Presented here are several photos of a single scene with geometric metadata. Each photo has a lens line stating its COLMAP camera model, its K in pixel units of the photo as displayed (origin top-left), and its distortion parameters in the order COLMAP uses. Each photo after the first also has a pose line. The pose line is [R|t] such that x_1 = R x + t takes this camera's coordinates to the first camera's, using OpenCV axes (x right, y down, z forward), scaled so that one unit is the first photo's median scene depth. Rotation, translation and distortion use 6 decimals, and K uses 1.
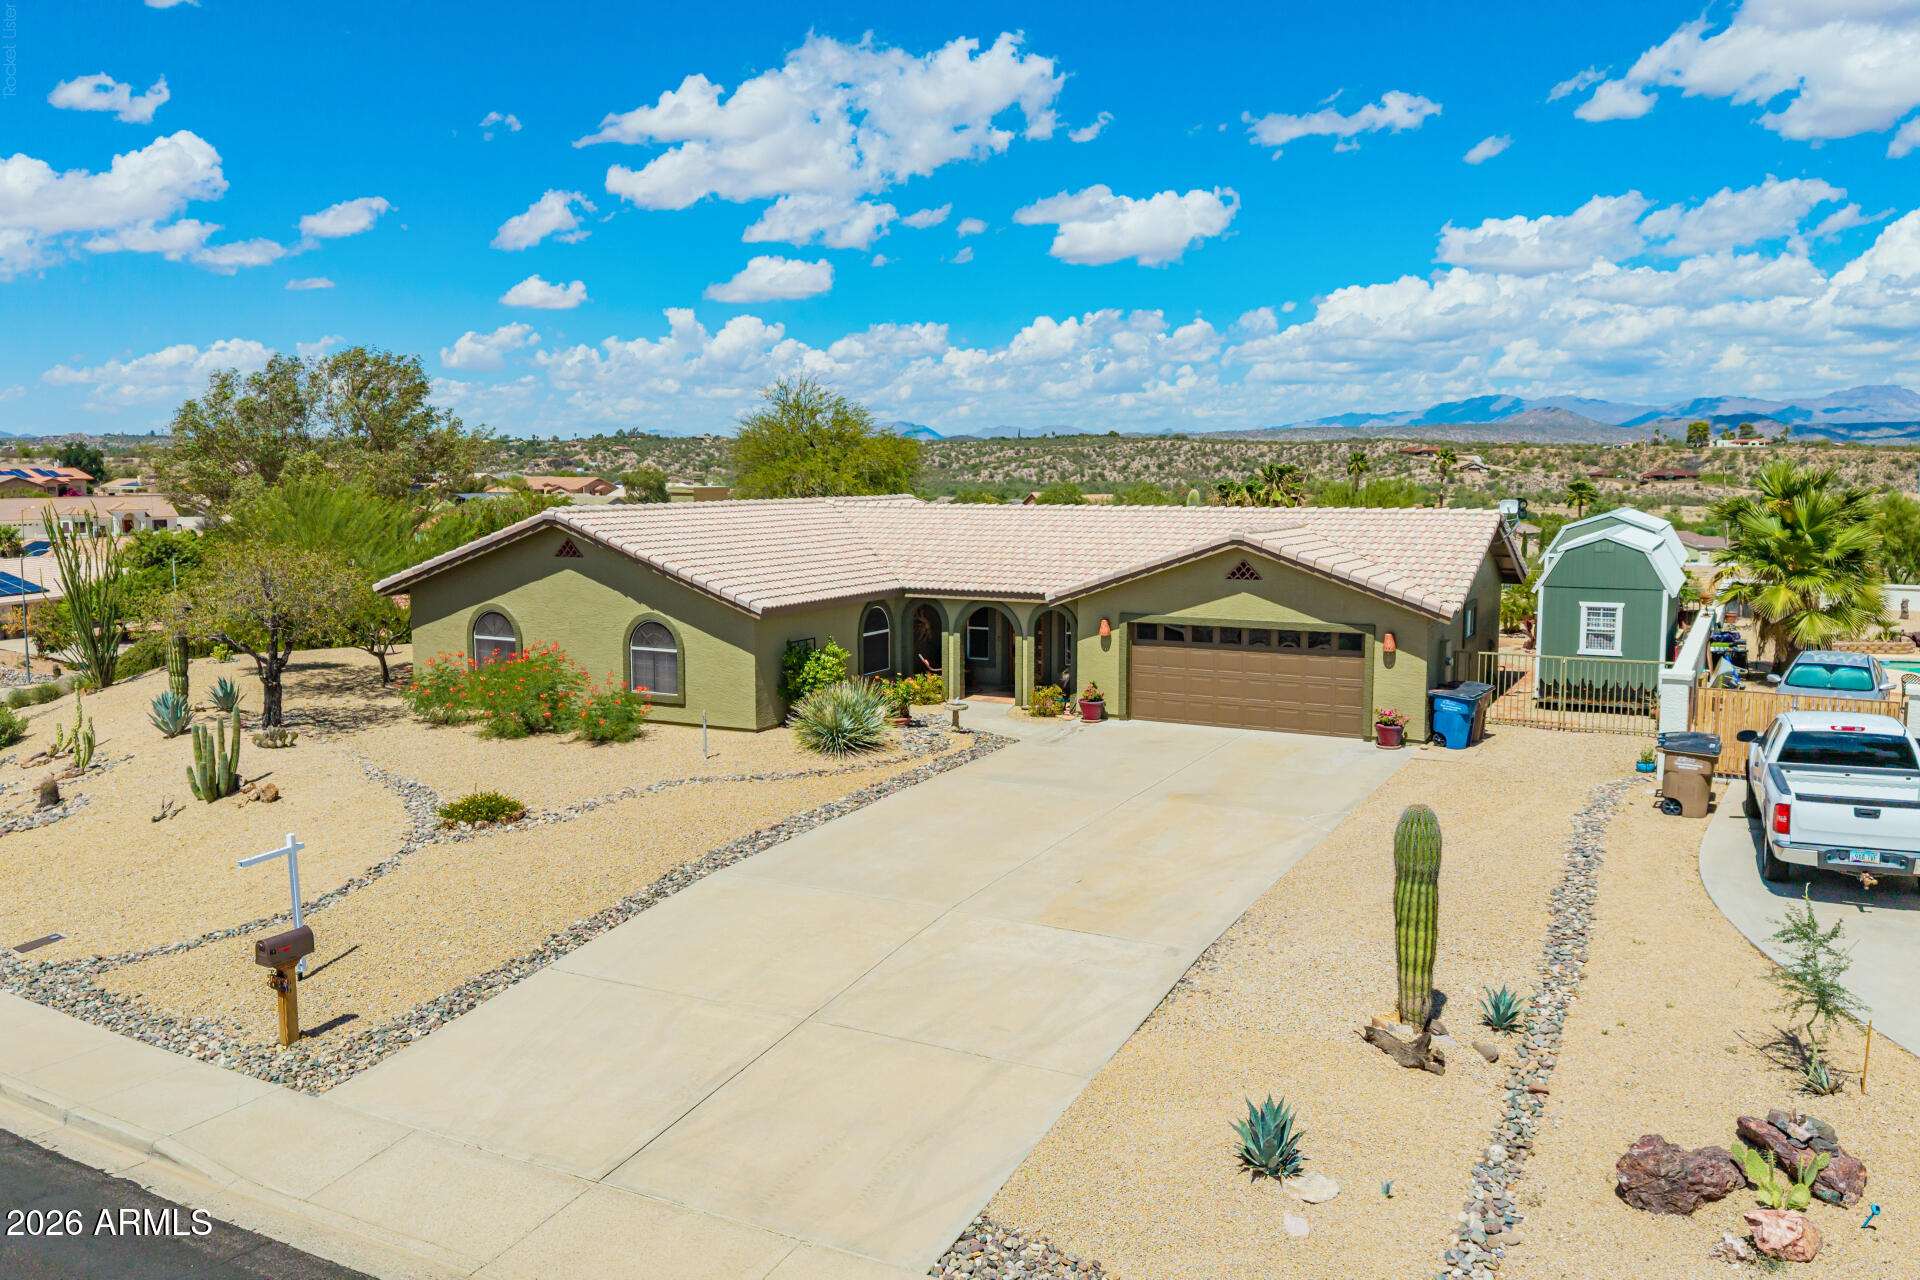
lens RADIAL K [[1509.3, 0, 960.6], [0, 1509.3, 655.2], [0, 0, 1]] dist [0.091707, -0.163010]
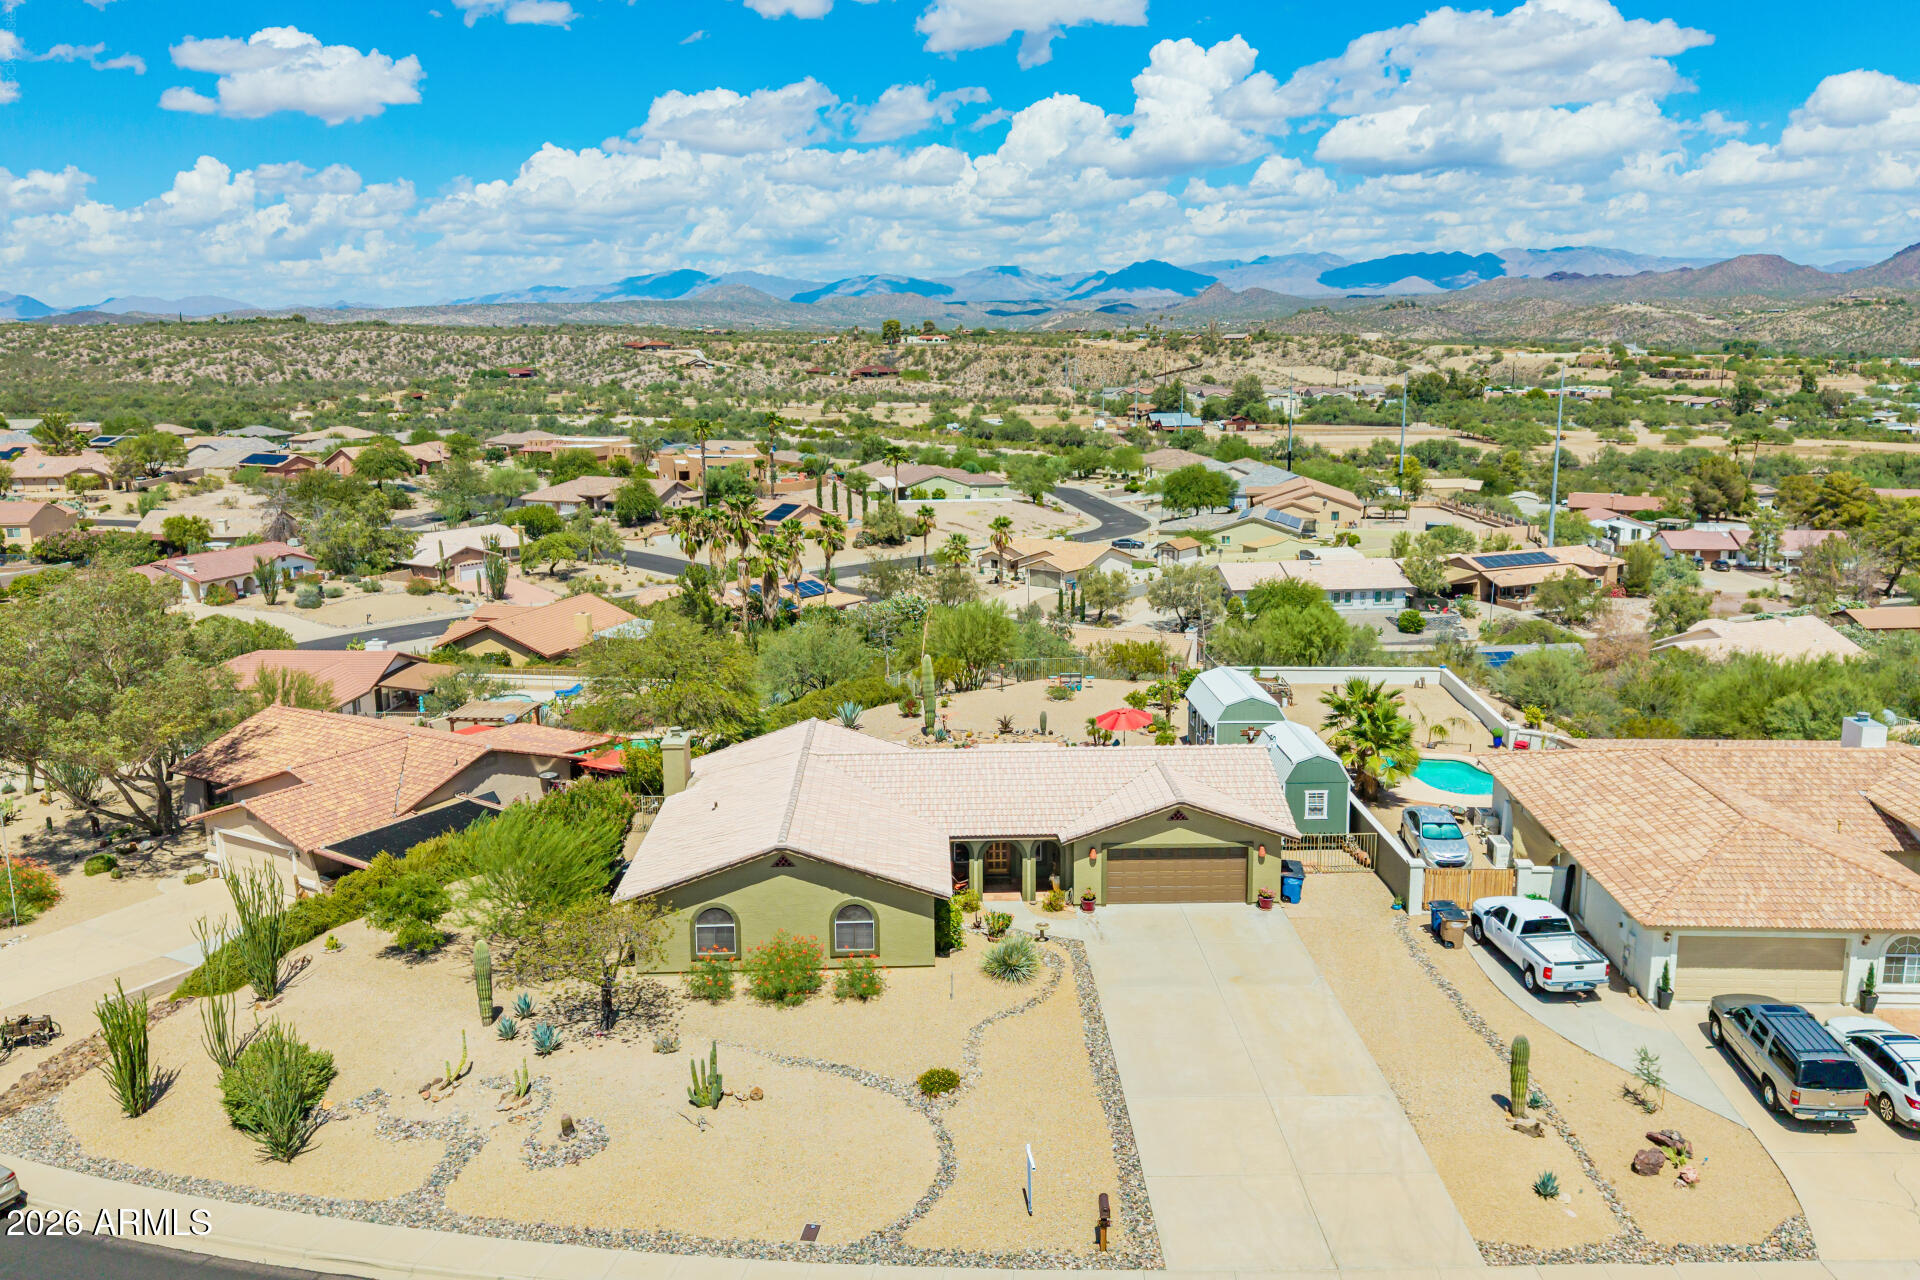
lens RADIAL K [[1536.5, 0, 960.0], [0, 1536.5, 640.0], [0, 0, 1]] dist [0.102202, -0.215791]
pose [[0.874069, -0.103767, 0.474591, -0.793407], [0.071501, 0.993761, 0.085596, -0.399137], [-0.480512, -0.040883, 0.876035, -0.380258]]
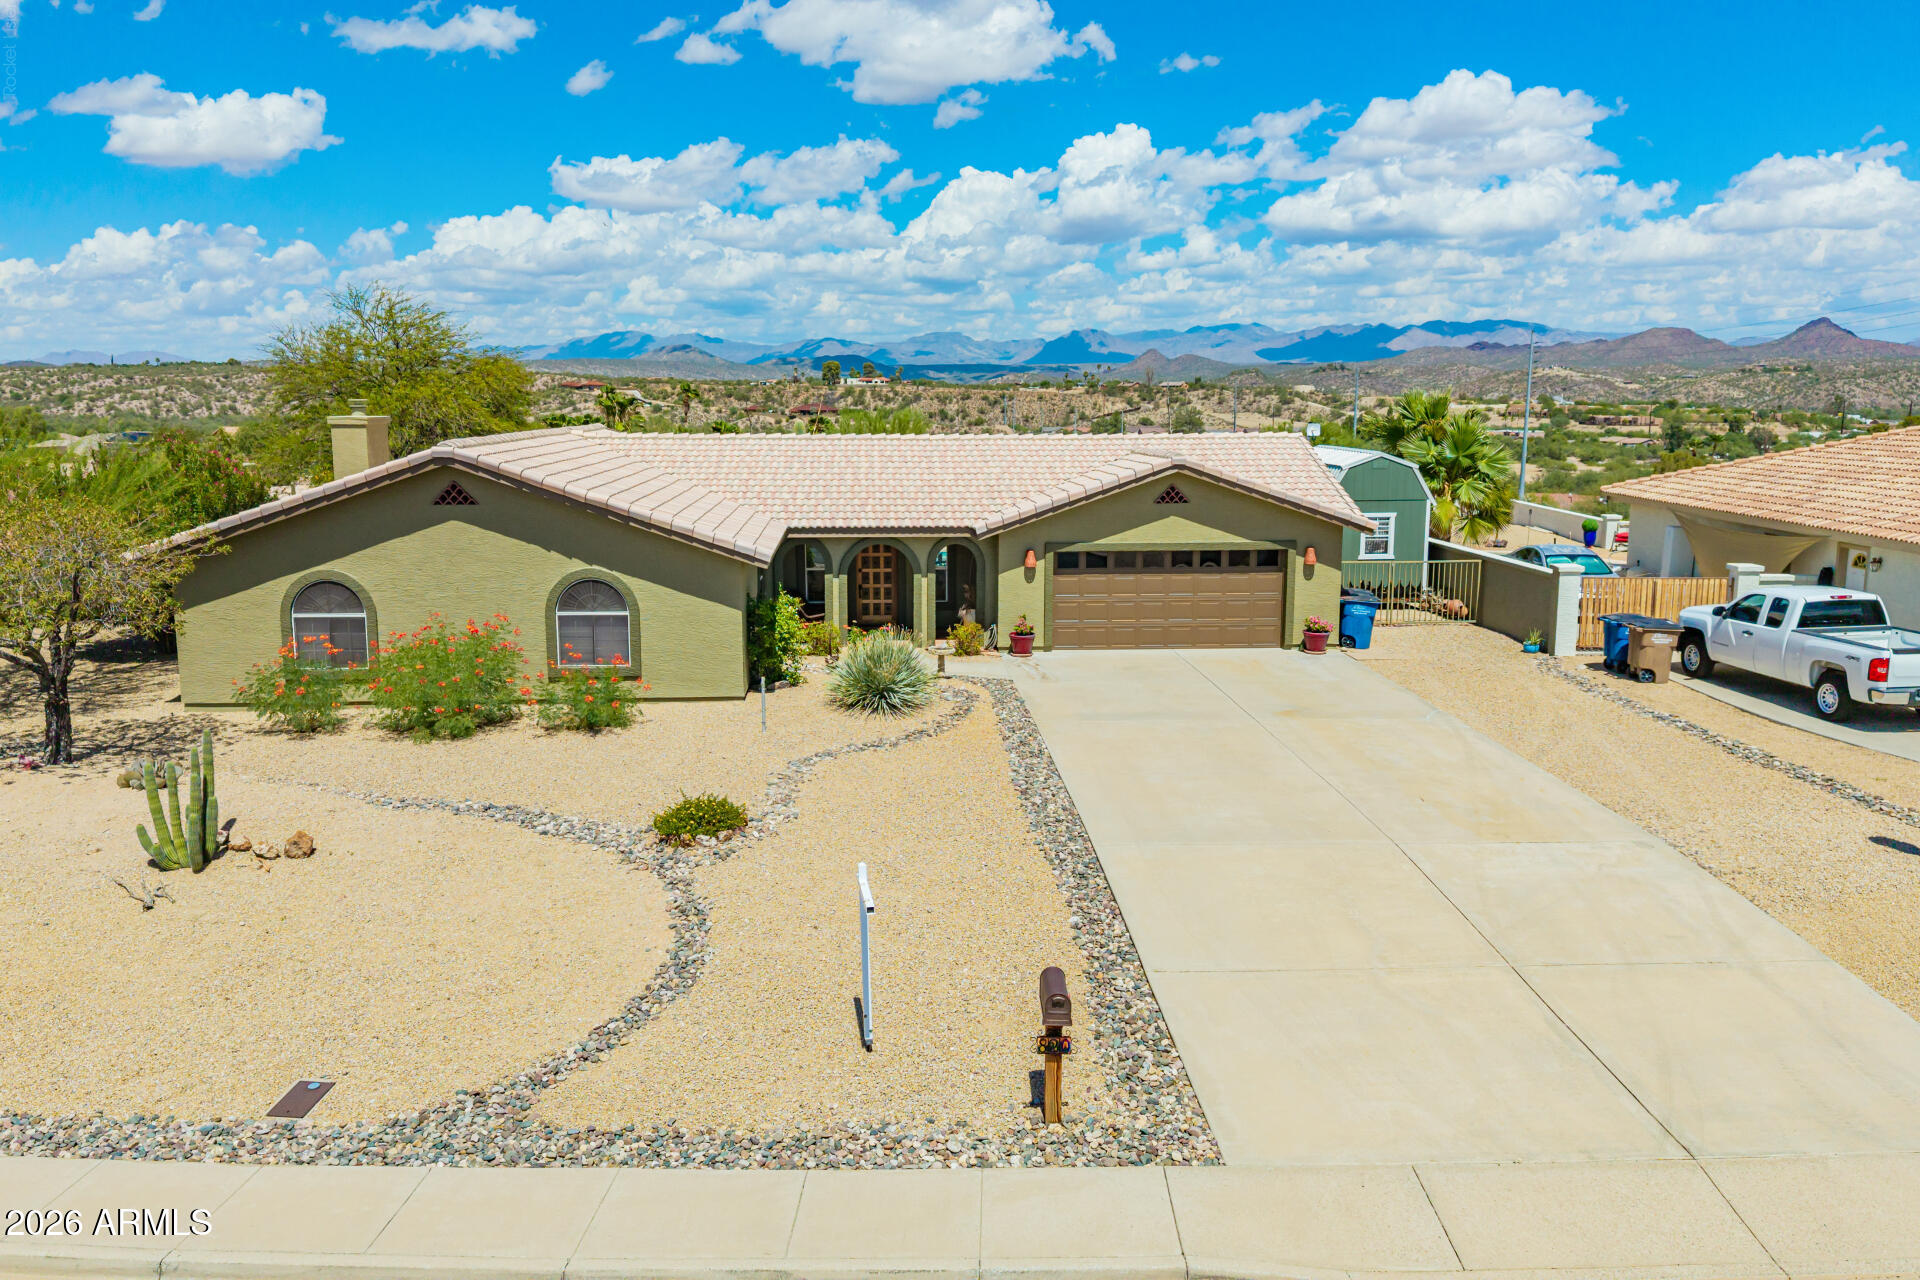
lens RADIAL K [[1509.3, 0, 960.6], [0, 1509.3, 655.2], [0, 0, 1]] dist [0.091707, -0.163010]
pose [[0.855136, -0.086125, 0.511200, -0.444442], [0.064347, 0.996111, 0.060182, -0.017428], [-0.514395, -0.018569, 0.857352, 0.184931]]
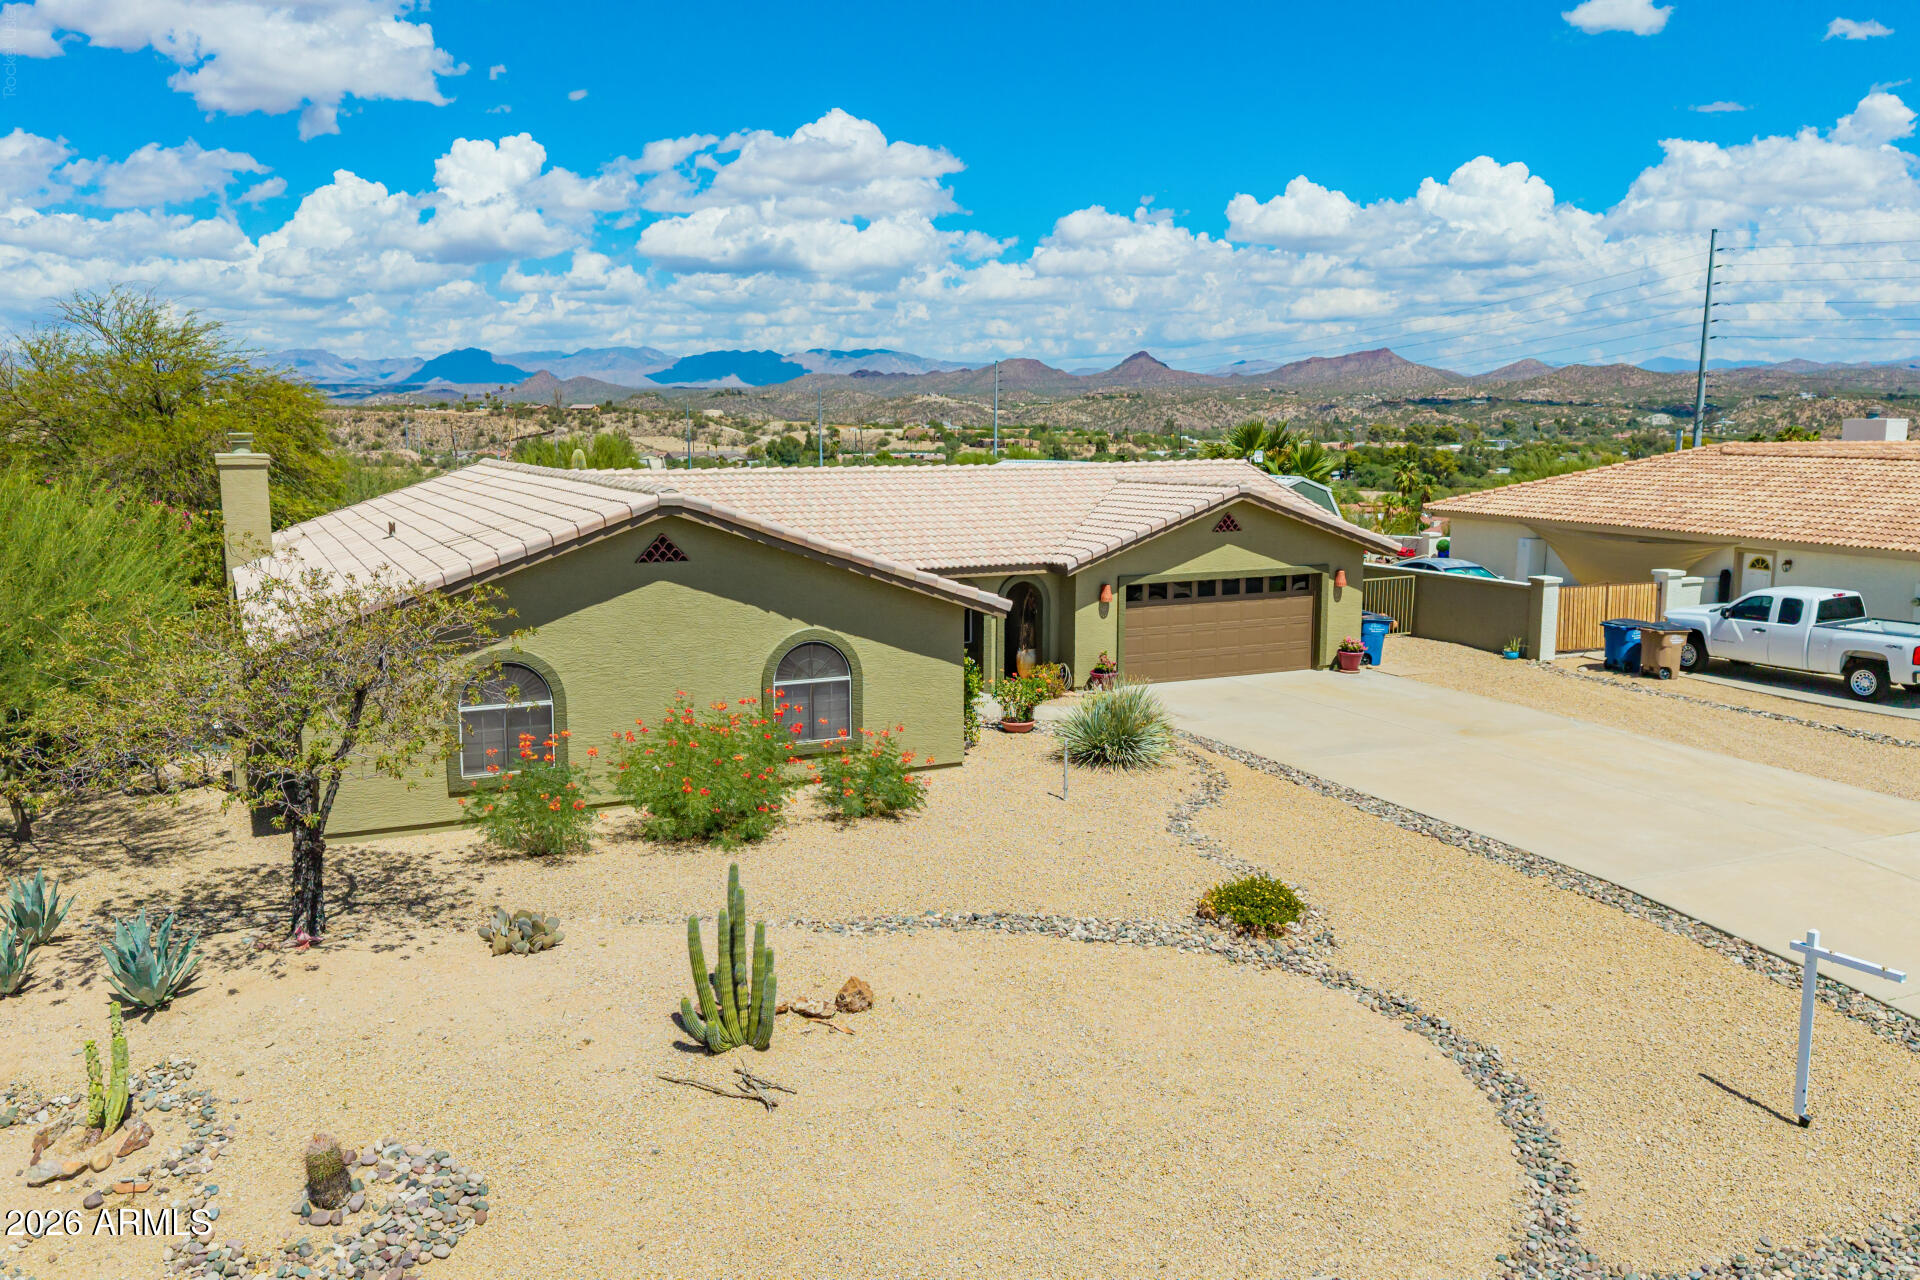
lens RADIAL K [[1509.3, 0, 960.6], [0, 1509.3, 655.2], [0, 0, 1]] dist [0.091707, -0.163010]
pose [[0.594654, -0.124590, 0.794269, -0.706641], [0.103702, 0.991553, 0.077896, -0.062200], [-0.797265, 0.036046, 0.602552, 0.504413]]
